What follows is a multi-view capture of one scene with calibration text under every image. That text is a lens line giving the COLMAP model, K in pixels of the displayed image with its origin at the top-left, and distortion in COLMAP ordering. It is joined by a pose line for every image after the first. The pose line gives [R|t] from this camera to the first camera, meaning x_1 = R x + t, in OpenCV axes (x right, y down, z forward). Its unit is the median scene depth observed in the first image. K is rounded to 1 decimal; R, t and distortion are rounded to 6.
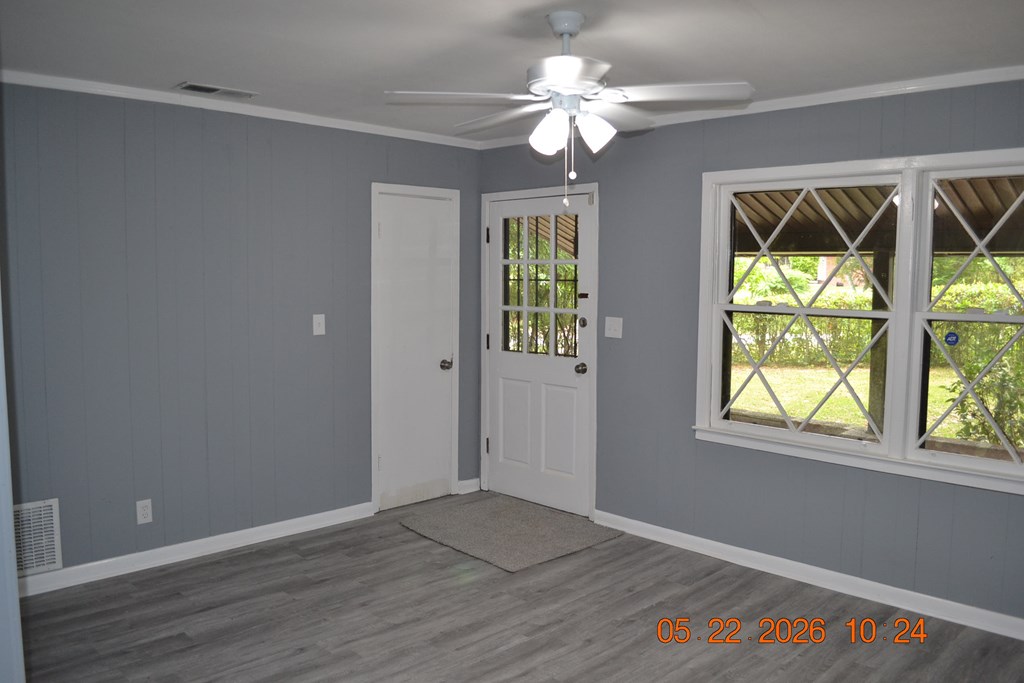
lens RADIAL K [[820.3, 0, 509.2], [0, 820.3, 348.8], [0, 0, 1]] dist [-0.083353, 0.012444]
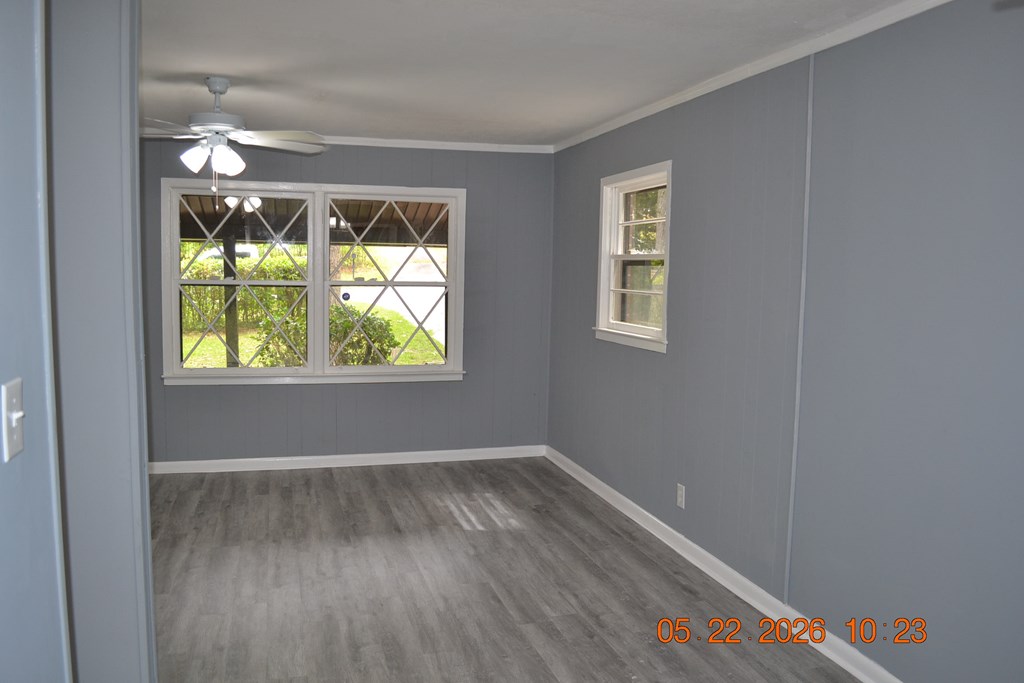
lens RADIAL K [[820.3, 0, 509.2], [0, 820.3, 348.8], [0, 0, 1]] dist [-0.083353, 0.012444]
pose [[0.469602, -0.079925, 0.879253, -0.754433], [0.066764, 0.996257, 0.054903, 0.024561], [-0.880350, 0.032920, 0.473180, -0.089014]]
